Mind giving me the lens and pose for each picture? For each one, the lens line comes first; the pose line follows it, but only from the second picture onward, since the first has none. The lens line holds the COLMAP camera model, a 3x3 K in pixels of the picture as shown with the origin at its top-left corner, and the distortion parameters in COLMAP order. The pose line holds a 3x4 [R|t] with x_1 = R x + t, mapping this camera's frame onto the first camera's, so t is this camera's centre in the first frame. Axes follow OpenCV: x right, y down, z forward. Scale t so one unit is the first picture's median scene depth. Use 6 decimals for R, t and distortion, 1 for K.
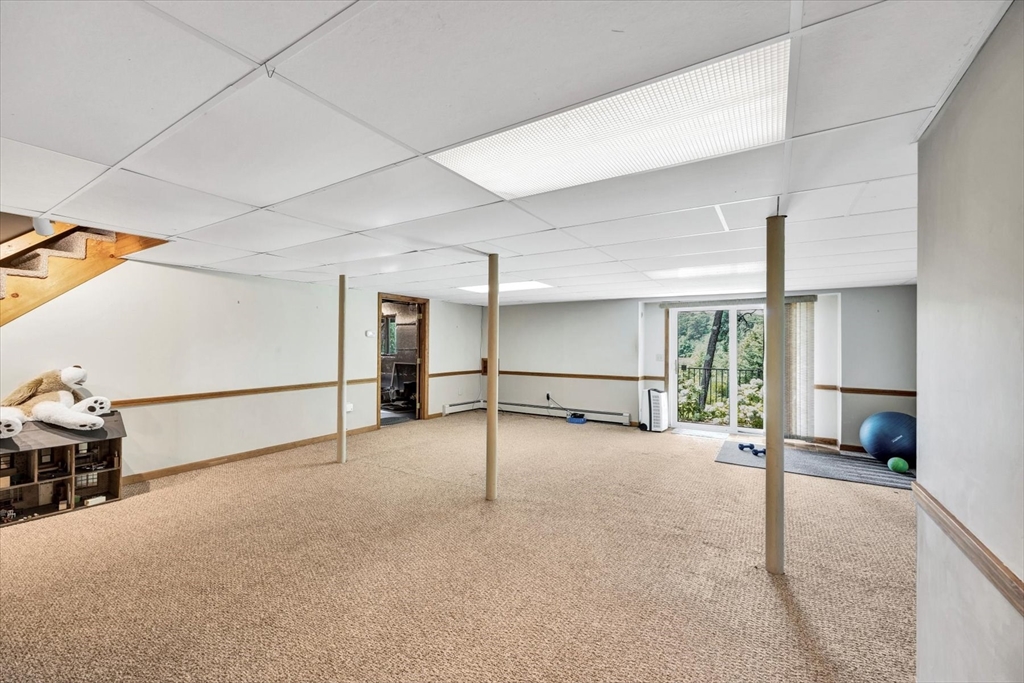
lens RADIAL K [[416.3, 0, 496.8], [0, 416.3, 341.8], [0, 0, 1]] dist [-0.000910, 0.000098]
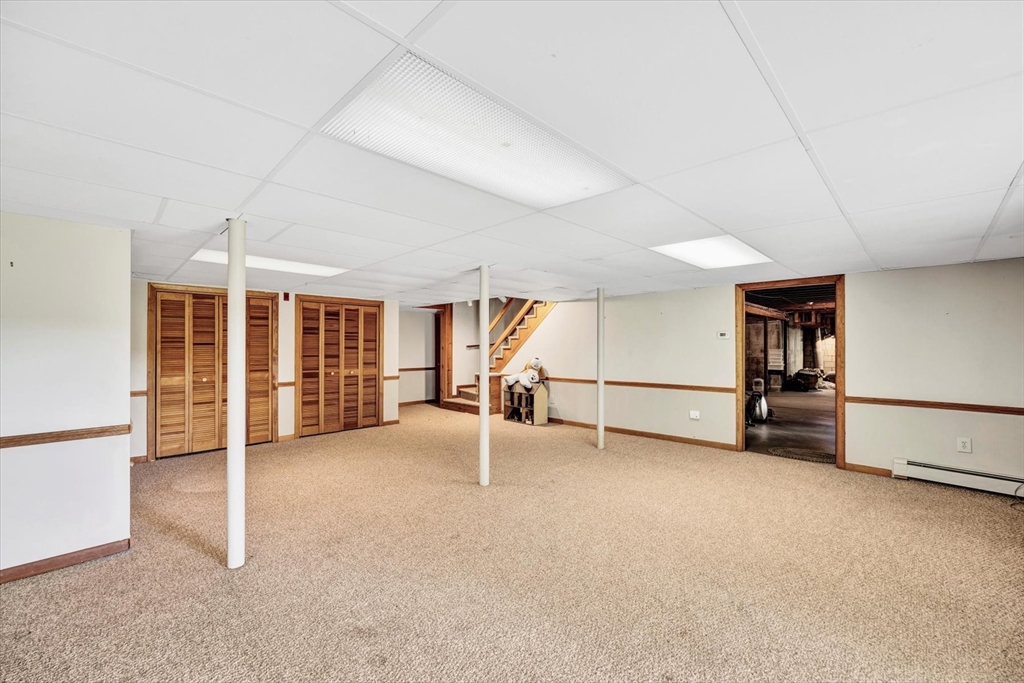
lens RADIAL K [[415.9, 0, 525.5], [0, 415.9, 342.7], [0, 0, 1]] dist [0.010586, 0.000079]
pose [[-0.166760, -0.013268, -0.985908, 0.848119], [0.003138, 0.999897, -0.013987, 0.008300], [0.985993, -0.005426, -0.166701, 1.019585]]
